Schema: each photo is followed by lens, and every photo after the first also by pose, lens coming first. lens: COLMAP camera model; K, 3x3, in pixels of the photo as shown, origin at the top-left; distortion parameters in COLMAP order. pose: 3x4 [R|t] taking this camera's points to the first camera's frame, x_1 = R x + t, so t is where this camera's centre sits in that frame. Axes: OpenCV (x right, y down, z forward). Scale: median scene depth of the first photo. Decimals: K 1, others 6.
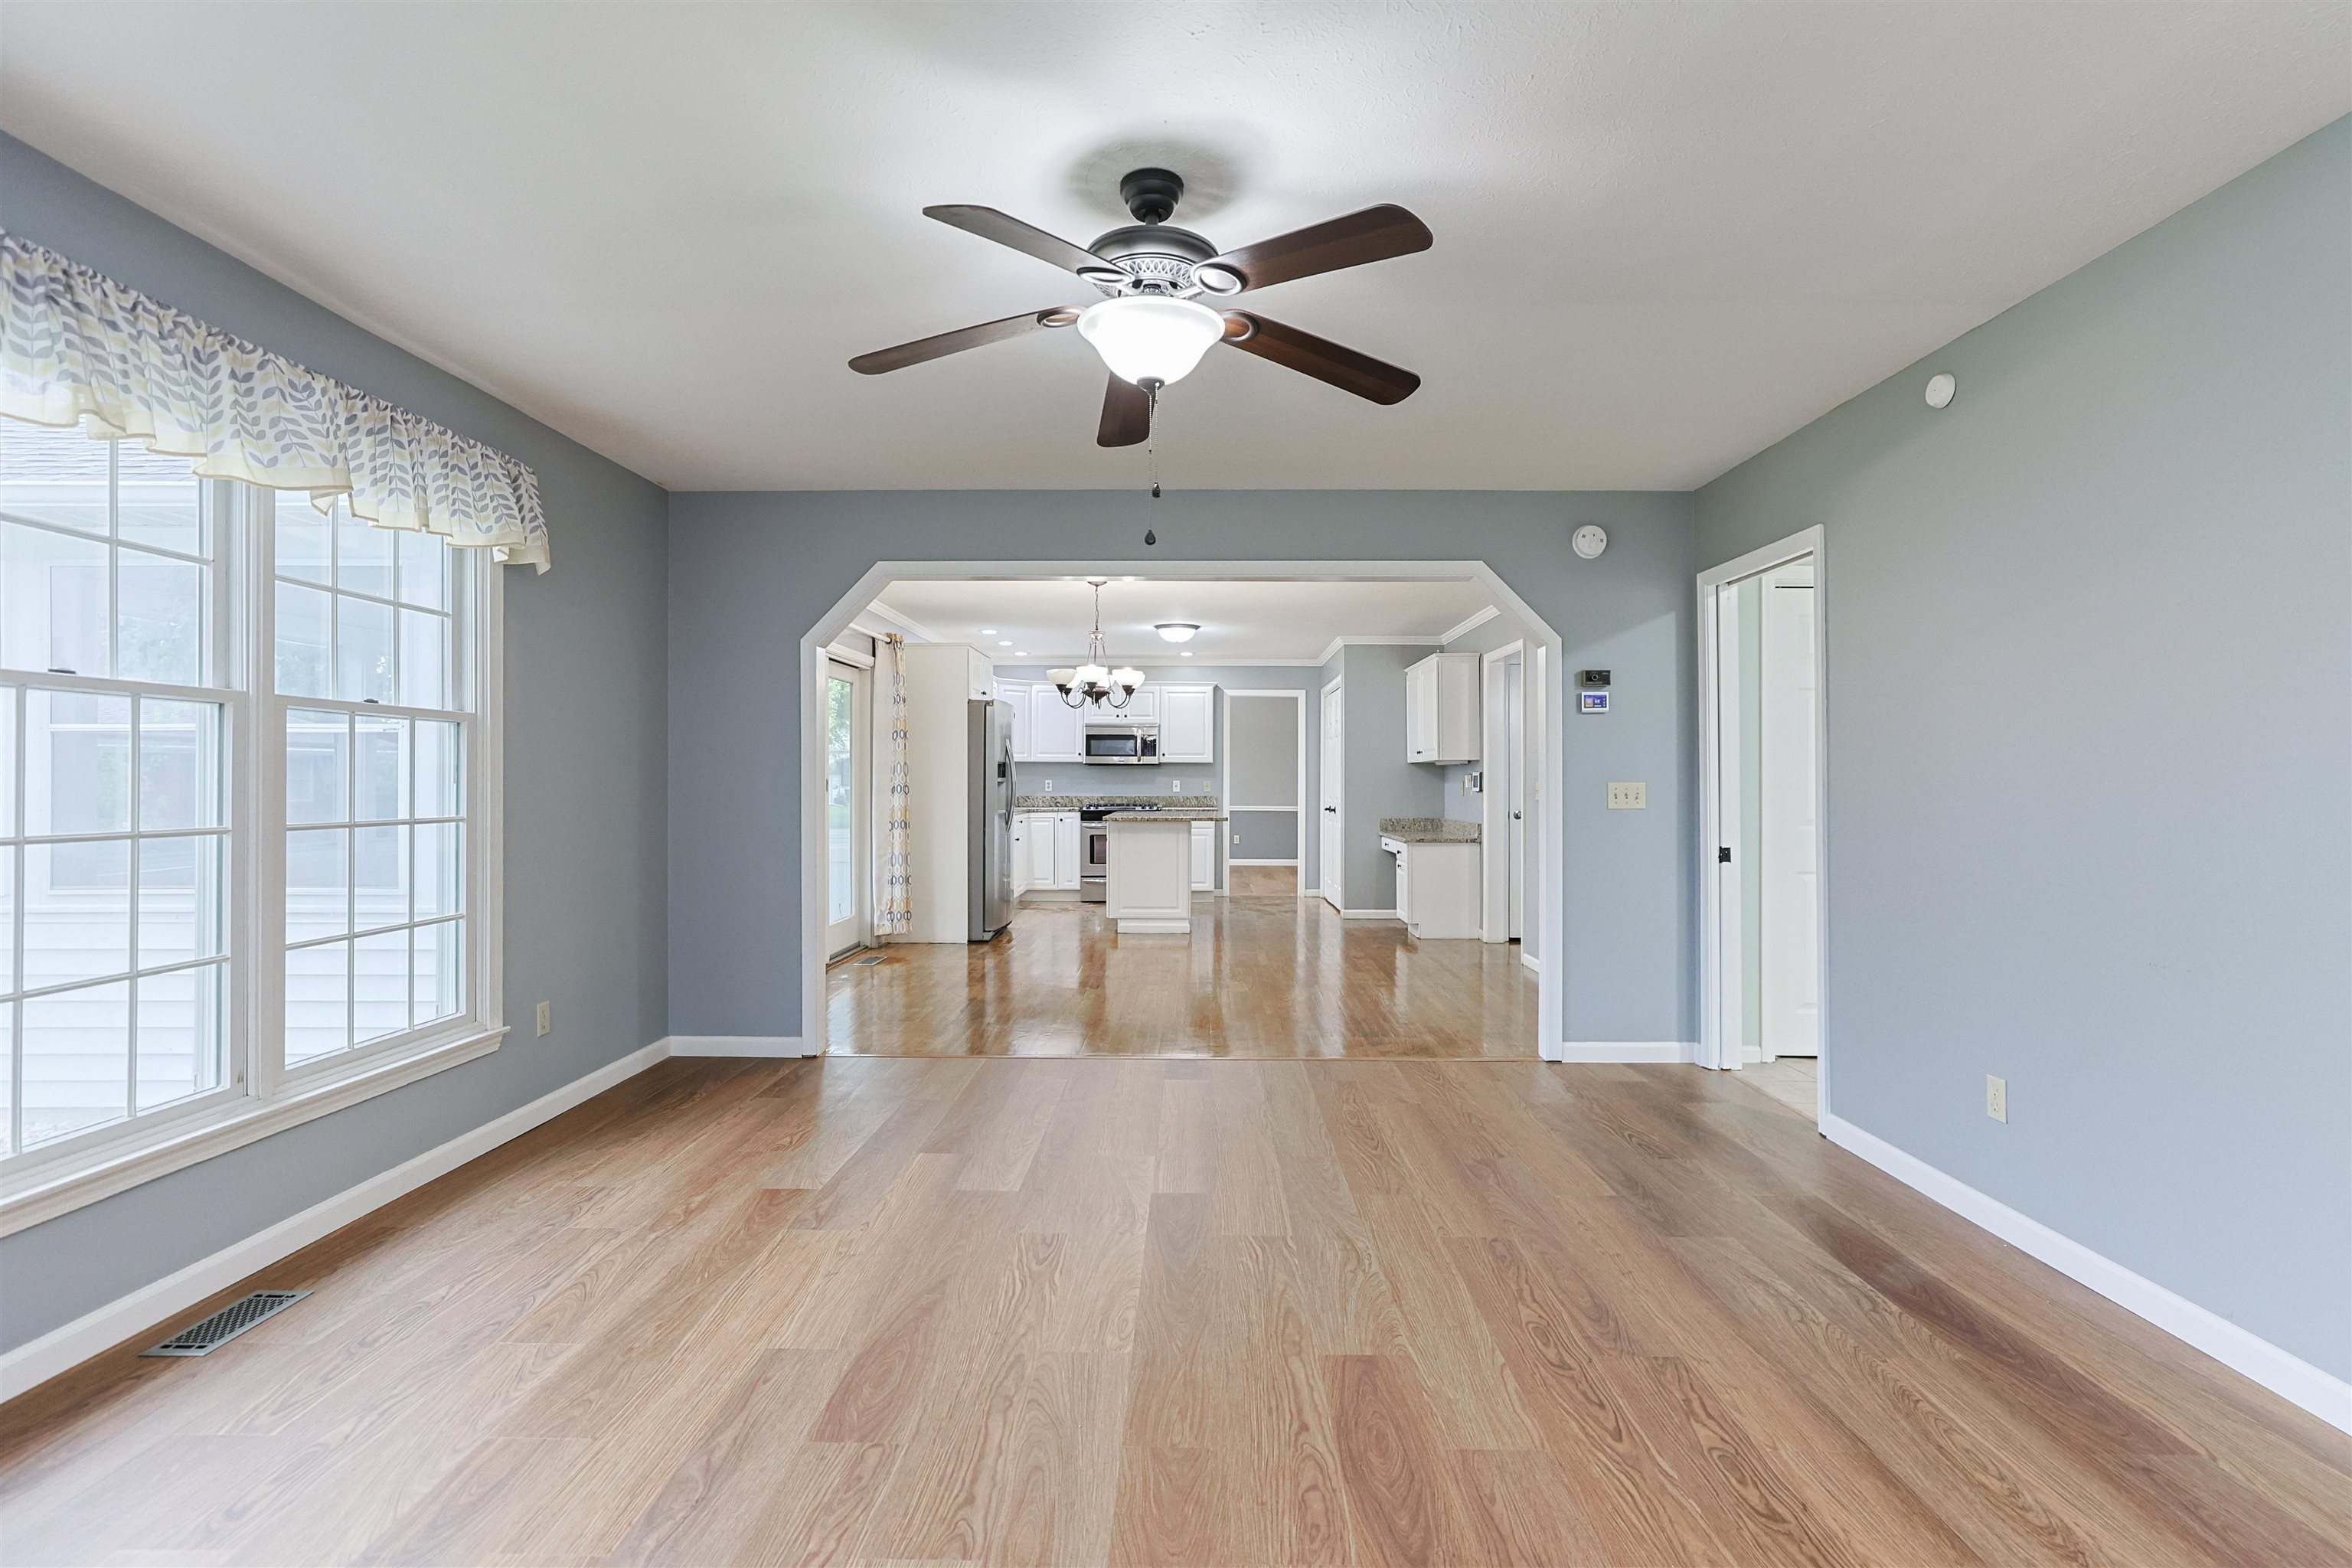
lens RADIAL K [[1135.8, 0, 1179.6], [0, 1135.8, 769.2], [0, 0, 1]] dist [-0.022607, 0.013183]
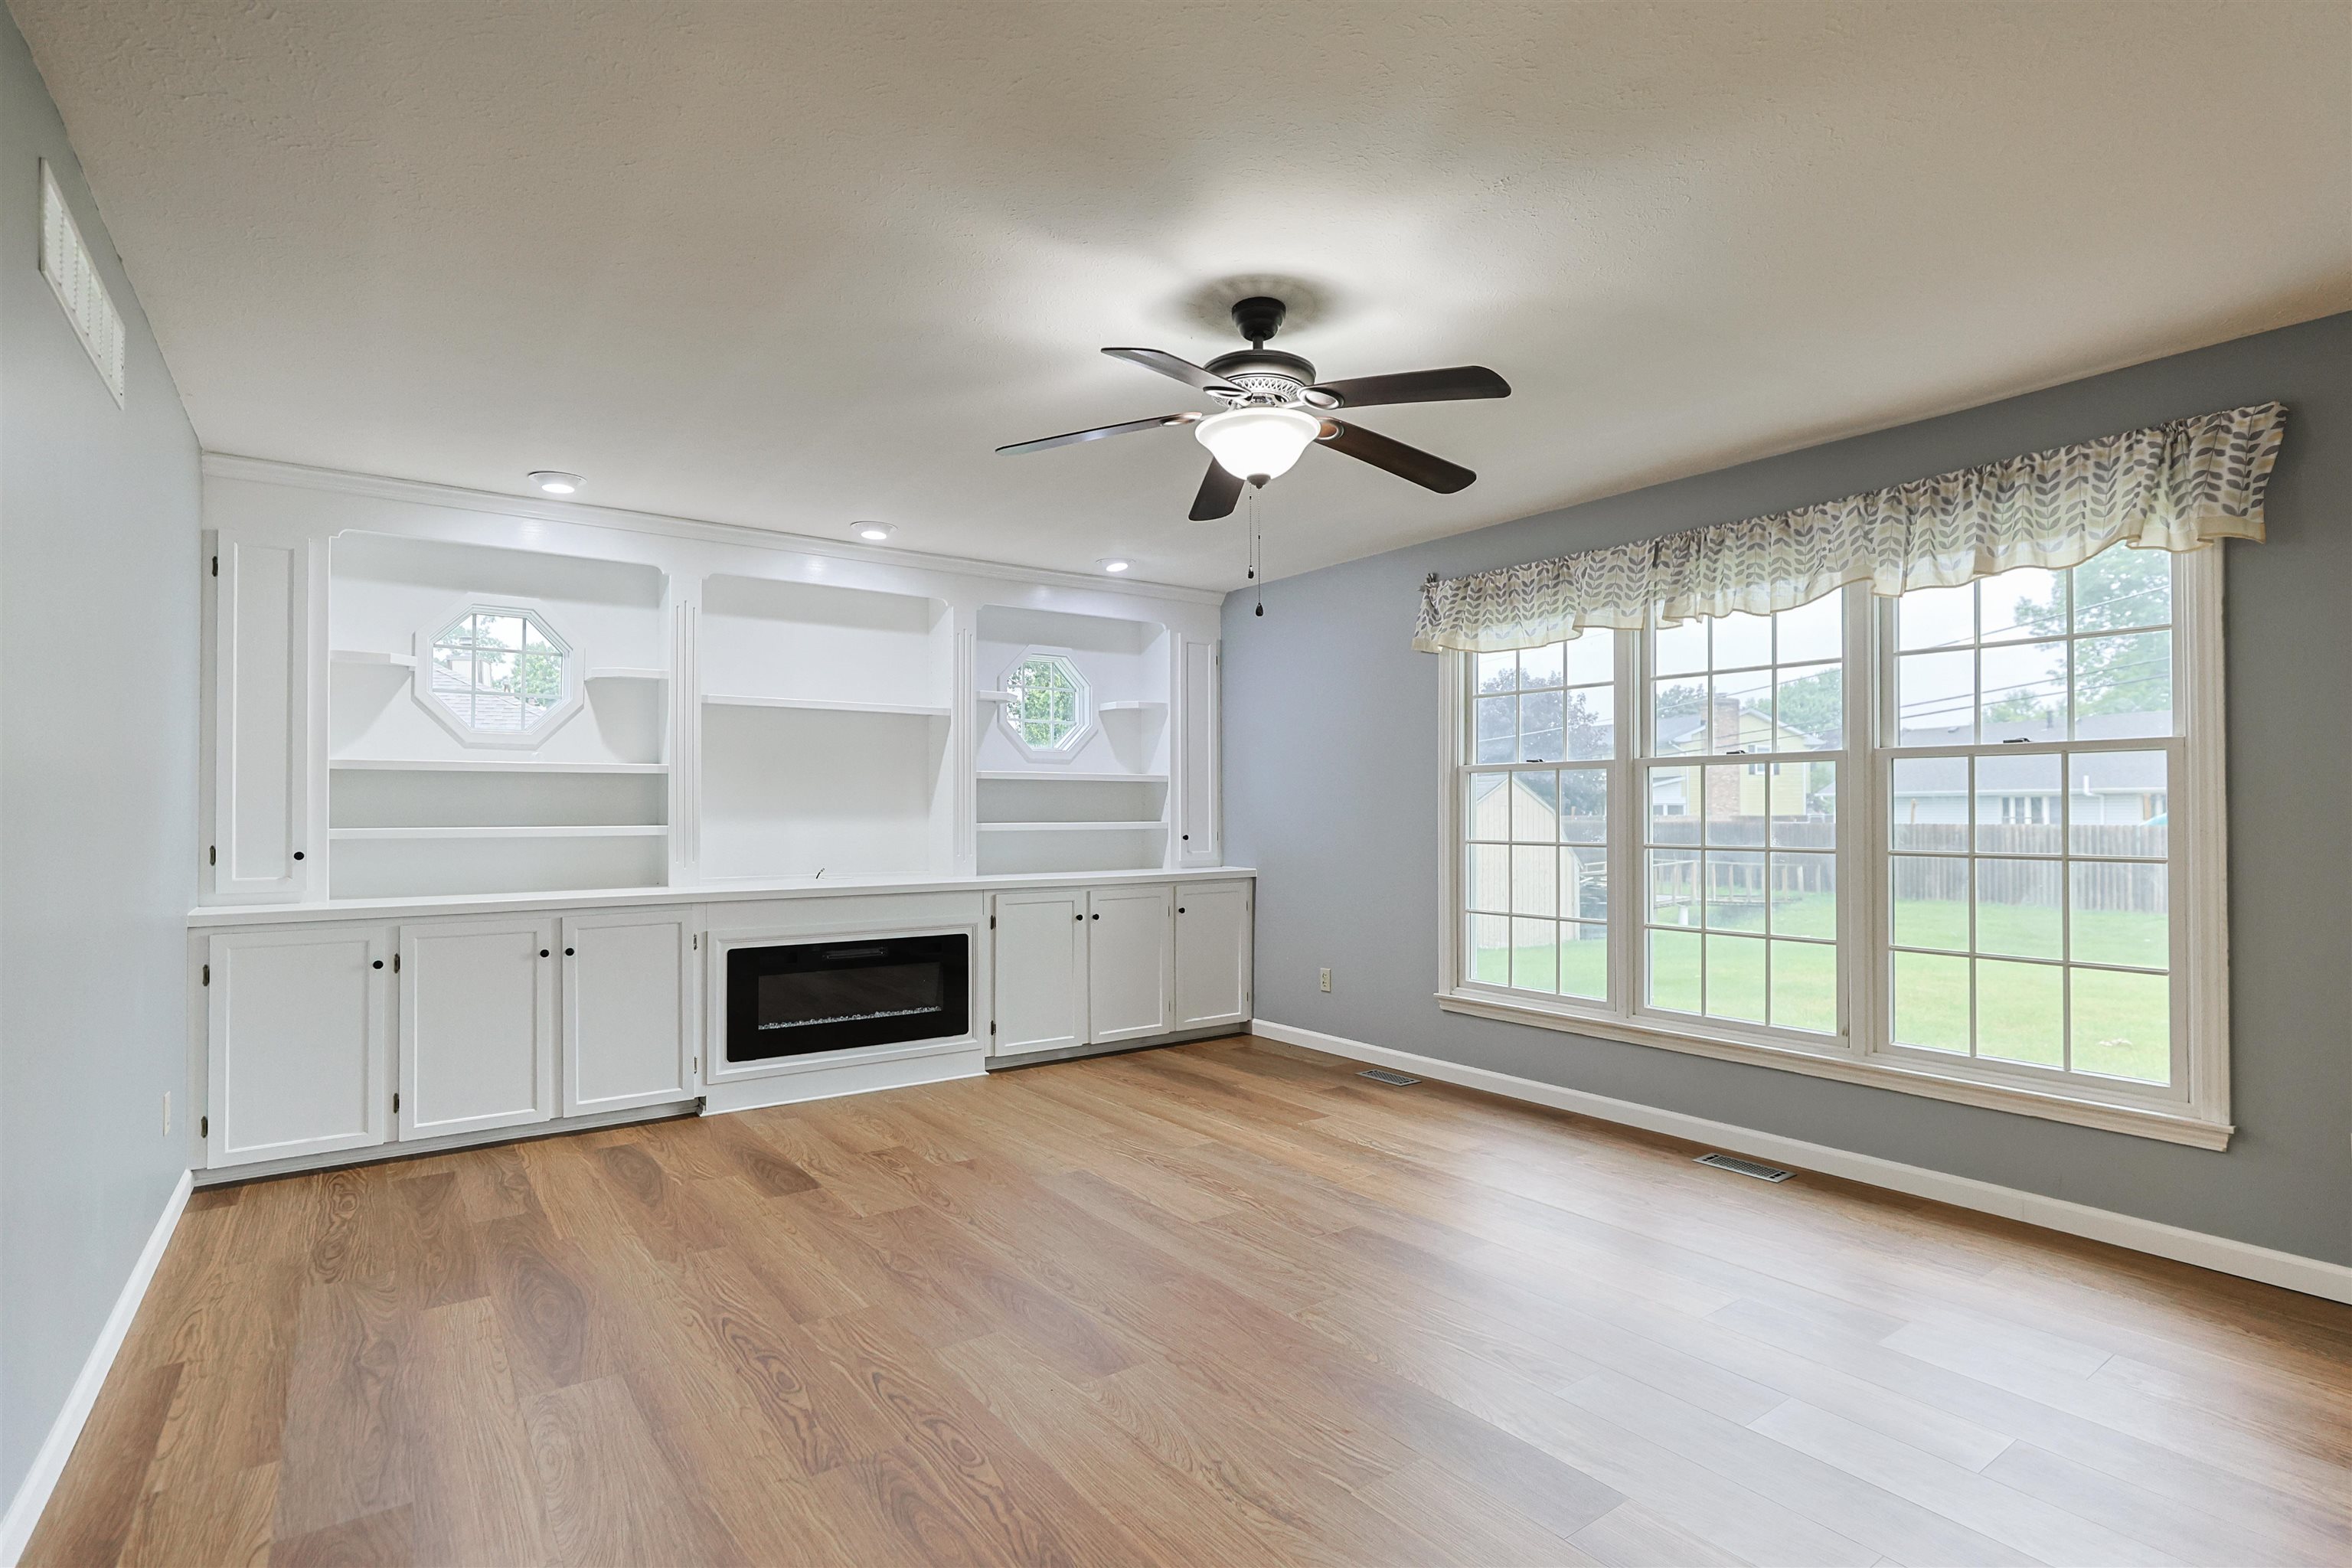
lens RADIAL K [[1135.8, 0, 1179.6], [0, 1135.8, 797.2], [0, 0, 1]] dist [-0.022607, 0.013183]
pose [[-0.797717, -0.008797, -0.602968, 0.479396], [0.005721, 0.999738, -0.022156, 0.010143], [0.603005, -0.021124, -0.797458, 1.206714]]
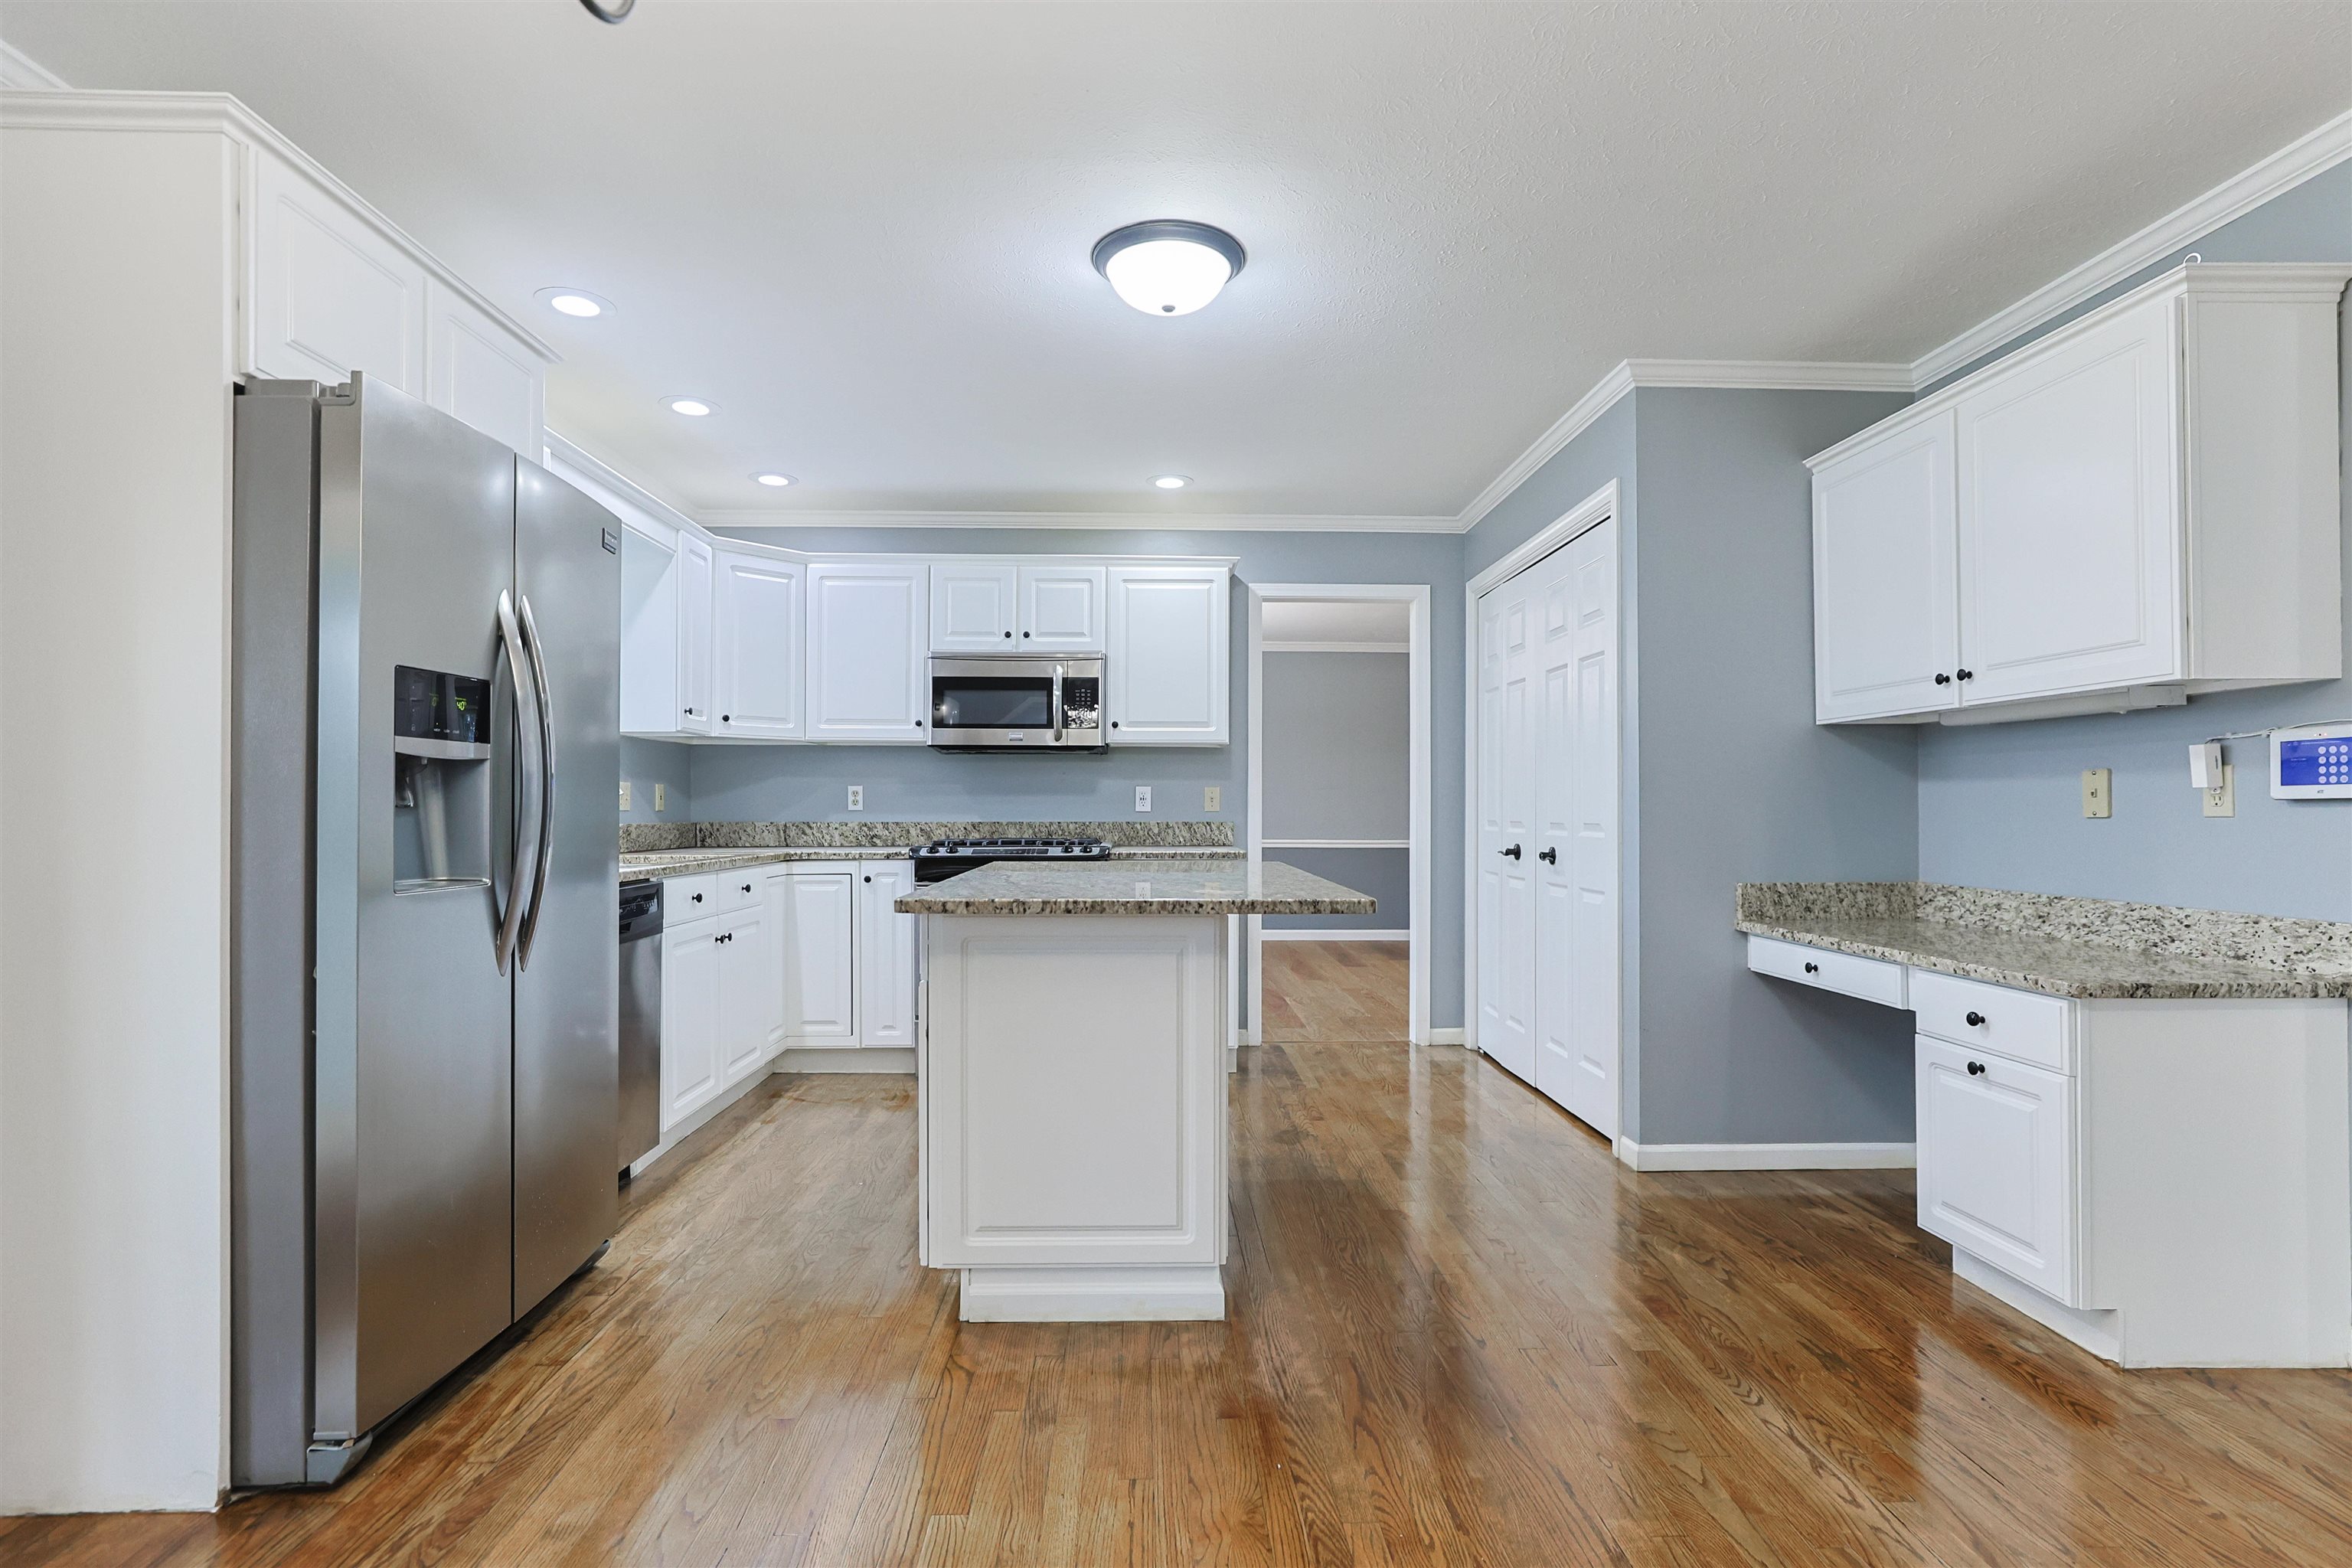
lens RADIAL K [[1135.8, 0, 1170.2], [0, 1135.8, 799.0], [0, 0, 1]] dist [-0.022607, 0.013183]
pose [[0.999067, -0.001233, 0.043172, -0.037252], [0.001042, 0.999990, 0.004431, 0.041932], [-0.043177, -0.004382, 0.999058, 1.758898]]
